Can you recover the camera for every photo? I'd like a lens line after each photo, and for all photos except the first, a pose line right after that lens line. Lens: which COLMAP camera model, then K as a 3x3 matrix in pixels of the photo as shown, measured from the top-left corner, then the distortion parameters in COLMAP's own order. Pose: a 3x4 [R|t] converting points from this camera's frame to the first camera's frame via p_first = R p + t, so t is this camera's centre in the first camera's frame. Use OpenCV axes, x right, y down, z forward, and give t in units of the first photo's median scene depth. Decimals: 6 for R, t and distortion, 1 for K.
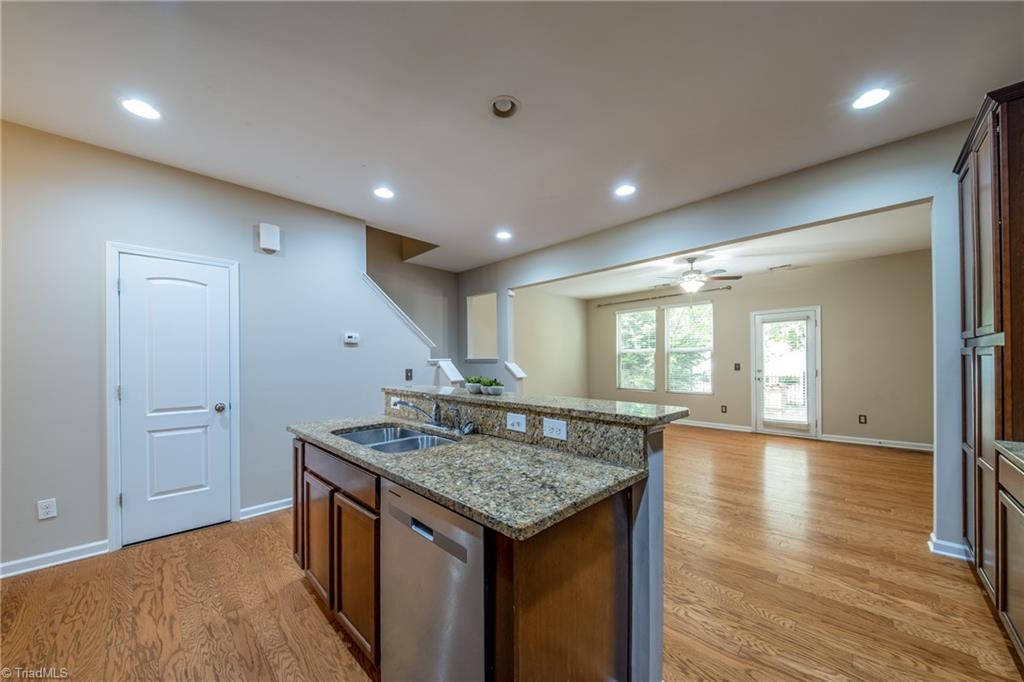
lens RADIAL K [[361.5, 0, 512.5], [0, 361.5, 363.0], [0, 0, 1]] dist [0.022700, -0.013953]
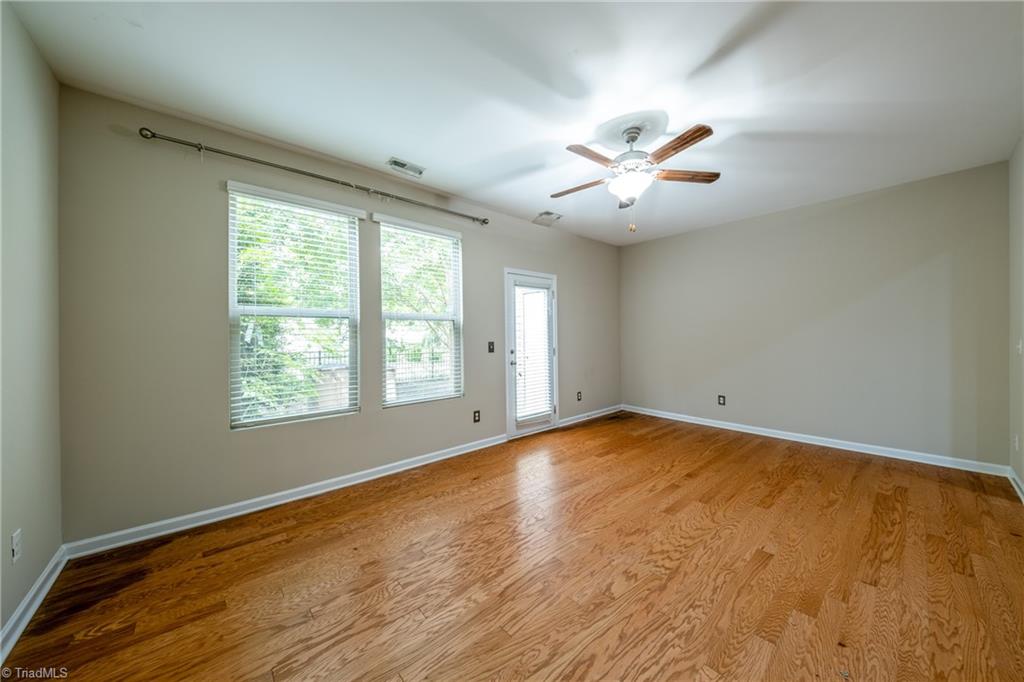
lens RADIAL K [[347.9, 0, 517.7], [0, 347.9, 332.7], [0, 0, 1]] dist [0.021843, -0.012222]
pose [[0.075436, 0.016708, 0.997011, -0.001836], [0.008299, 0.999814, -0.017383, -0.004030], [-0.997116, 0.009585, 0.075283, 1.019309]]
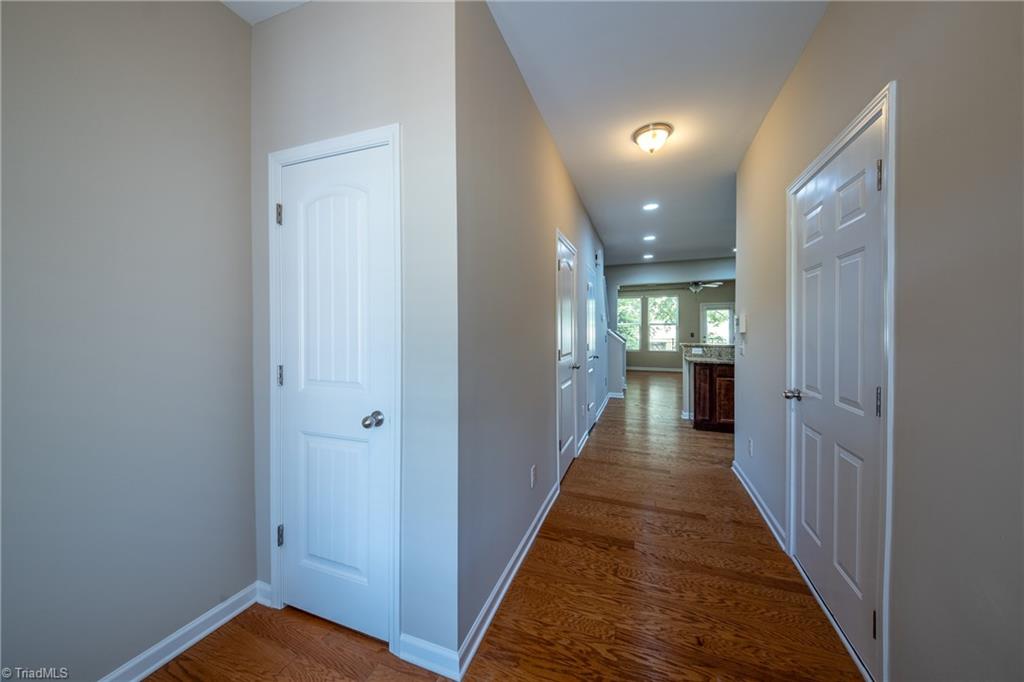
lens RADIAL K [[347.9, 0, 517.7], [0, 347.9, 332.7], [0, 0, 1]] dist [0.021843, -0.012222]
pose [[0.911832, 0.004214, 0.410541, -0.885172], [-0.004252, 0.999991, -0.000821, 0.006043], [-0.410541, -0.000997, 0.911842, -0.163867]]
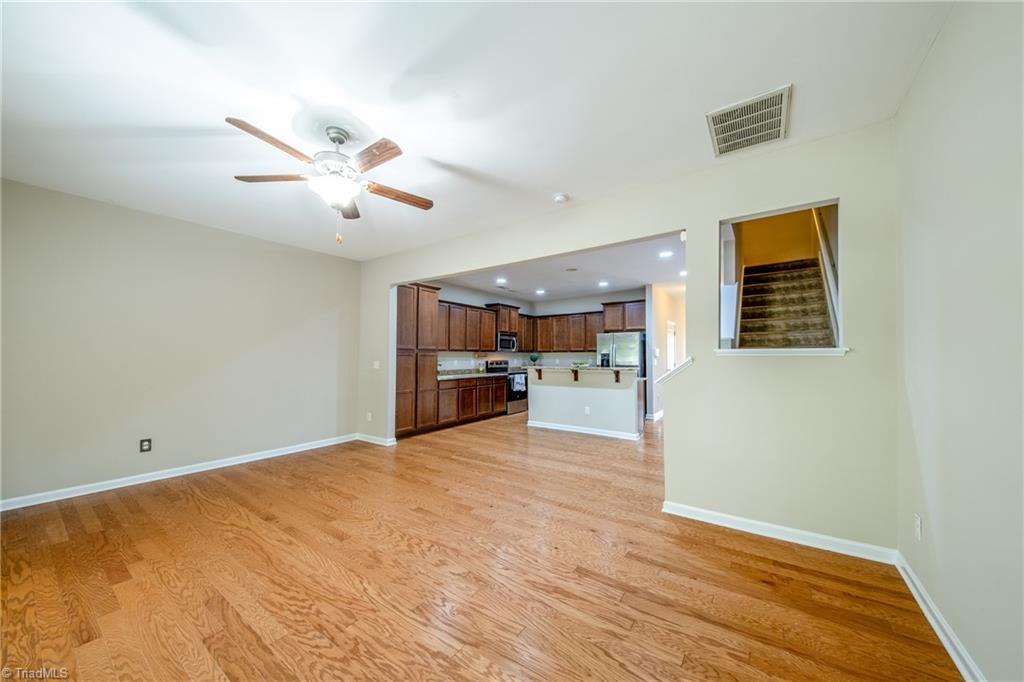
lens RADIAL K [[358.4, 0, 519.5], [0, 358.4, 332.5], [0, 0, 1]] dist [0.023945, -0.013272]
pose [[-0.985742, 0.000606, -0.168263, 0.314740], [0.011200, 0.998012, -0.062016, -0.006779], [0.167891, -0.063016, -0.983789, 1.353169]]
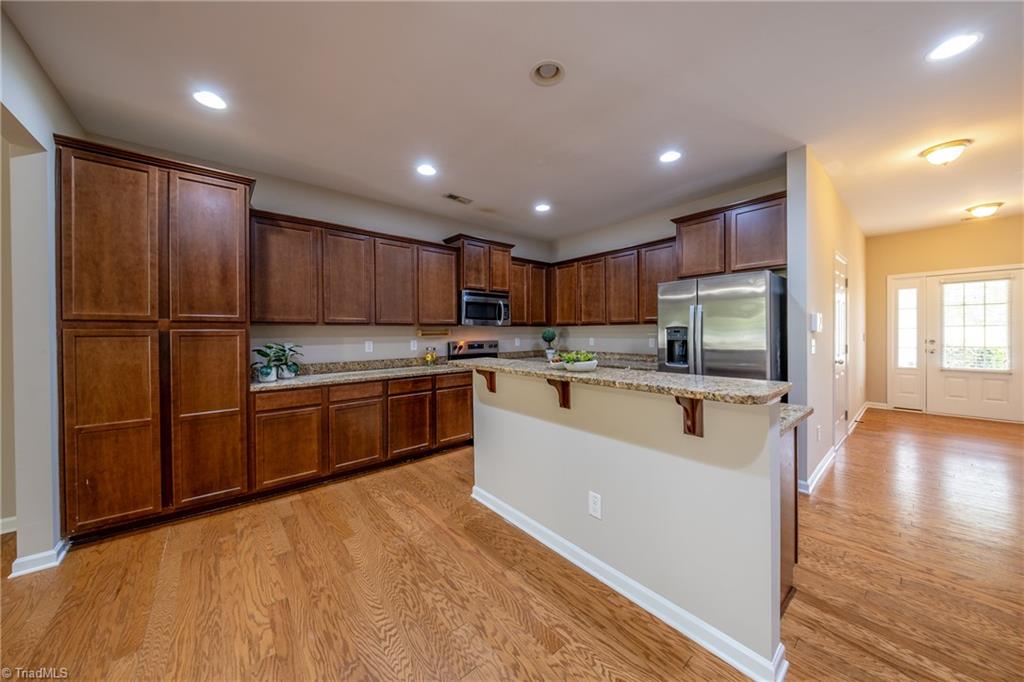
lens RADIAL K [[347.9, 0, 517.7], [0, 347.9, 332.7], [0, 0, 1]] dist [0.021843, -0.012222]
pose [[-0.996278, 0.017154, 0.084476, -0.004231], [0.017722, 0.999825, 0.005975, -0.007597], [-0.084358, 0.007450, -0.996408, 0.696691]]
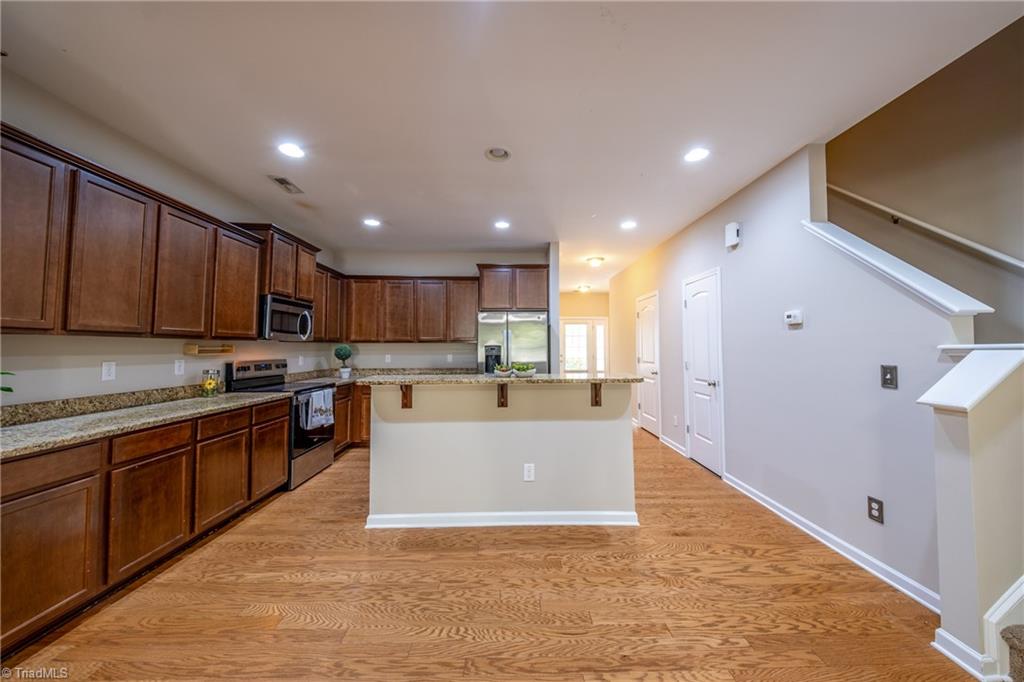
lens RADIAL K [[347.9, 0, 517.7], [0, 347.9, 332.7], [0, 0, 1]] dist [0.021843, -0.012222]
pose [[-0.697859, -0.021368, -0.715916, 0.285427], [0.006065, 0.999343, -0.035740, -0.008880], [0.716210, -0.029283, -0.697271, 0.676781]]
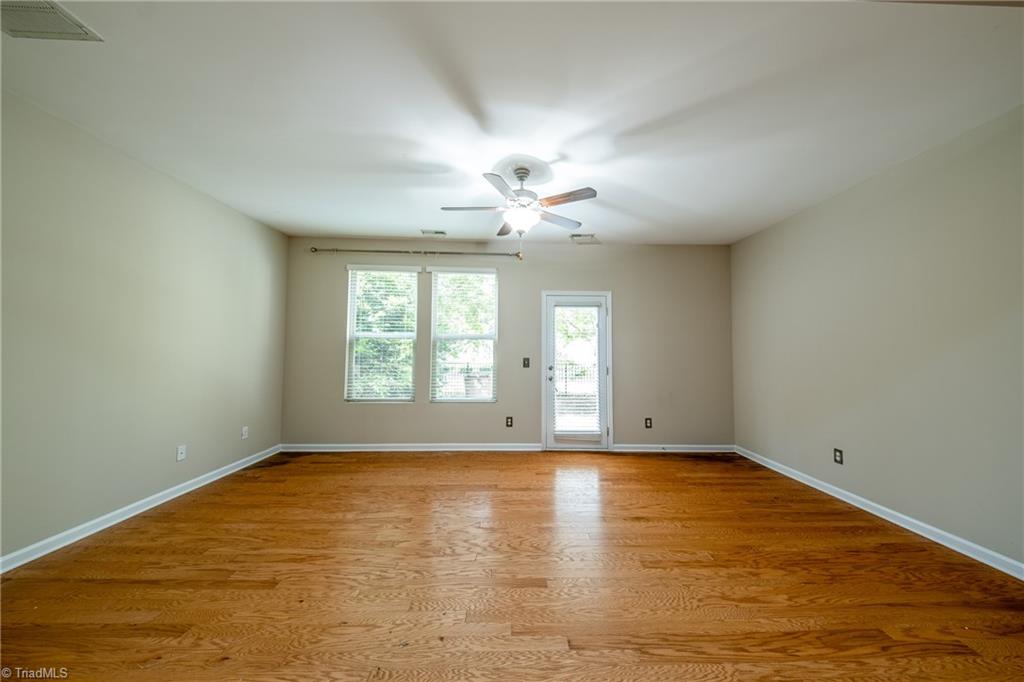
lens RADIAL K [[358.4, 0, 519.5], [0, 358.4, 332.5], [0, 0, 1]] dist [0.023945, -0.013272]
pose [[0.695793, 0.056666, 0.716003, 0.094194], [-0.016560, 0.997884, -0.062882, -0.004679], [-0.718051, 0.031896, 0.695259, 0.564765]]
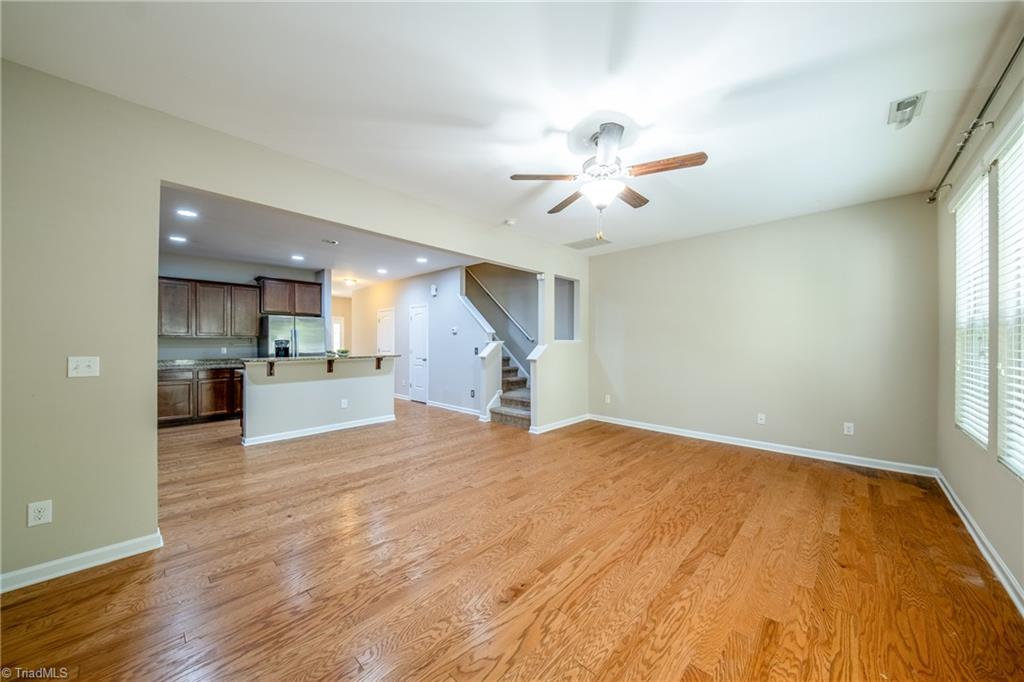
lens RADIAL K [[350.2, 0, 519.2], [0, 350.2, 342.1], [0, 0, 1]] dist [0.031563, -0.012485]
pose [[0.031335, 0.009948, -0.999459, 0.875572], [-0.001653, 0.999950, 0.009901, -0.015062], [0.999508, 0.001342, 0.031350, 0.793676]]
